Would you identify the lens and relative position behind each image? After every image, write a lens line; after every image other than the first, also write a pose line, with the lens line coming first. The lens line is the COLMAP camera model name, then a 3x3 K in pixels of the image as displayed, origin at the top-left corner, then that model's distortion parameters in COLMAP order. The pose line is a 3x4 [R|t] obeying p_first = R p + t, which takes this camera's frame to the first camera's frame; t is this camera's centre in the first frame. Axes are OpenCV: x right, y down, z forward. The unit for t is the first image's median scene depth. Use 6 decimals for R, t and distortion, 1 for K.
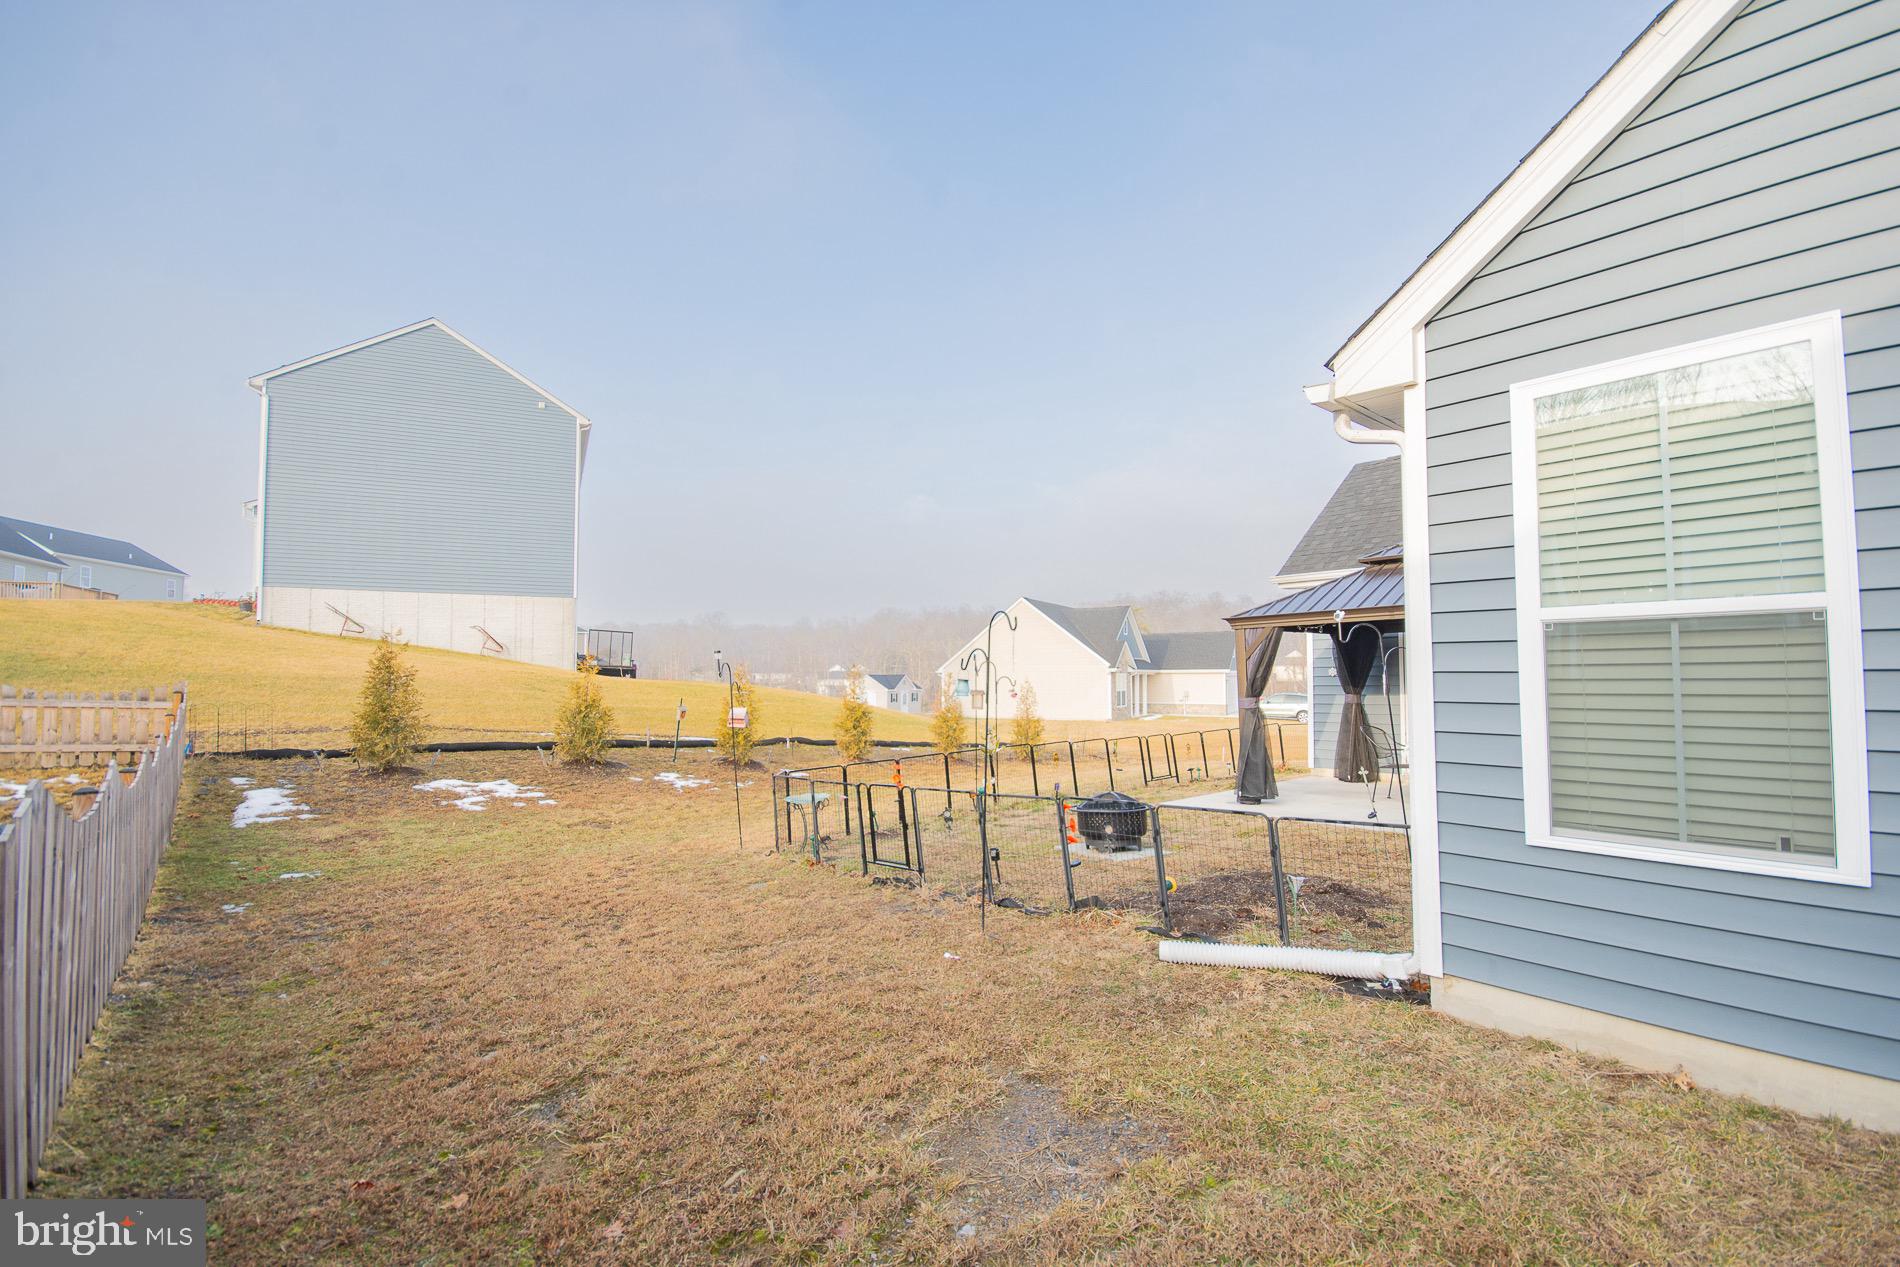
lens RADIAL K [[827.3, 0, 950.0], [0, 827.3, 633.5], [0, 0, 1]] dist [-0.002683, 0.000008]
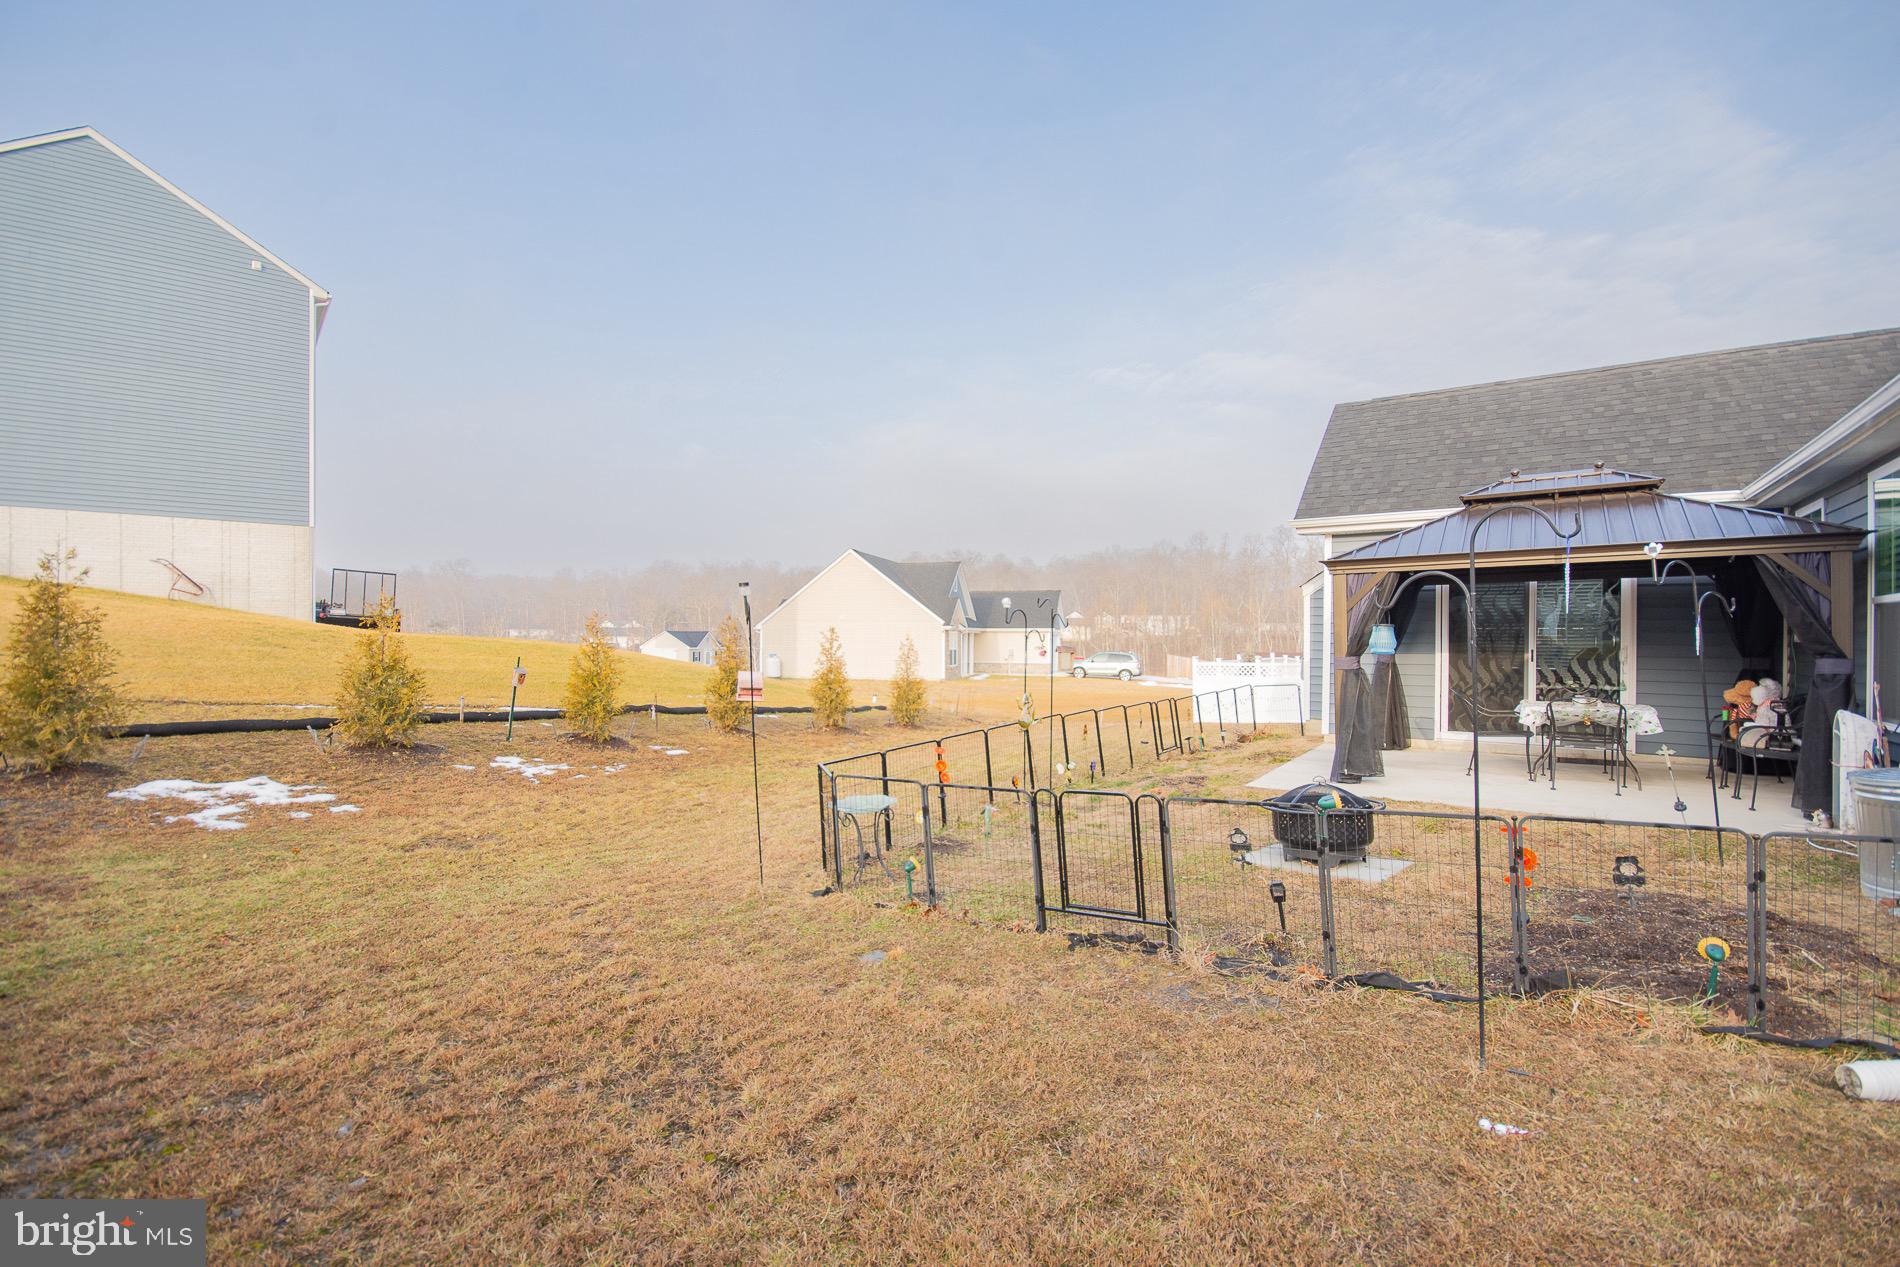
lens RADIAL K [[837.9, 0, 950.0], [0, 837.9, 633.5], [0, 0, 1]] dist [0.019425, -0.018404]
pose [[0.967159, 0.007455, 0.254062, -0.172158], [-0.020110, 0.998681, 0.047248, 0.015542], [-0.253374, -0.050806, 0.966033, 0.198090]]
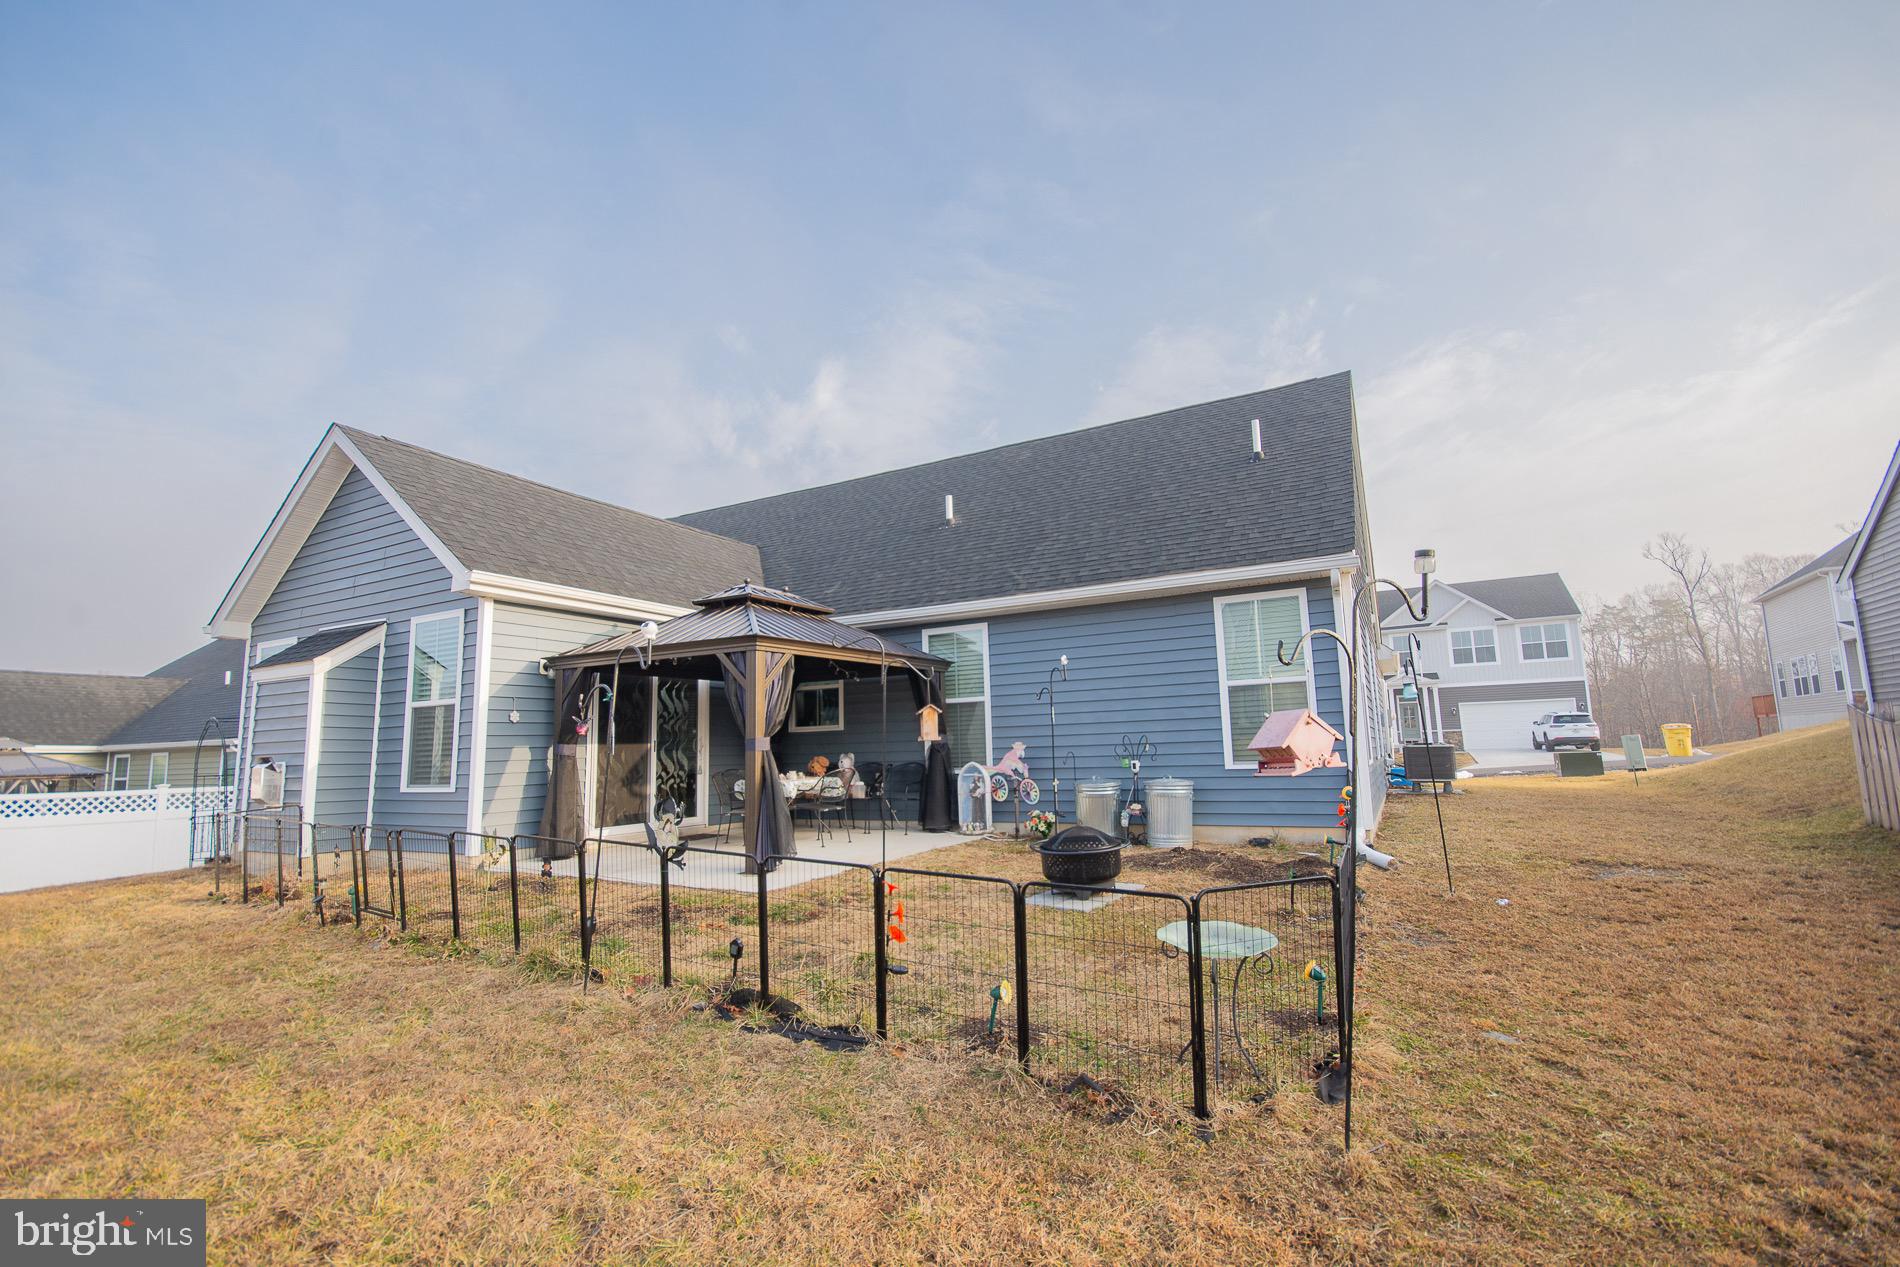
lens RADIAL K [[849.6, 0, 950.0], [0, 849.6, 633.5], [0, 0, 1]] dist [0.000588, 0.000129]
pose [[-0.345751, 0.138691, 0.928020, -0.352519], [-0.023077, 0.987460, -0.156172, 0.074688], [-0.938042, -0.075413, -0.338215, 0.806482]]
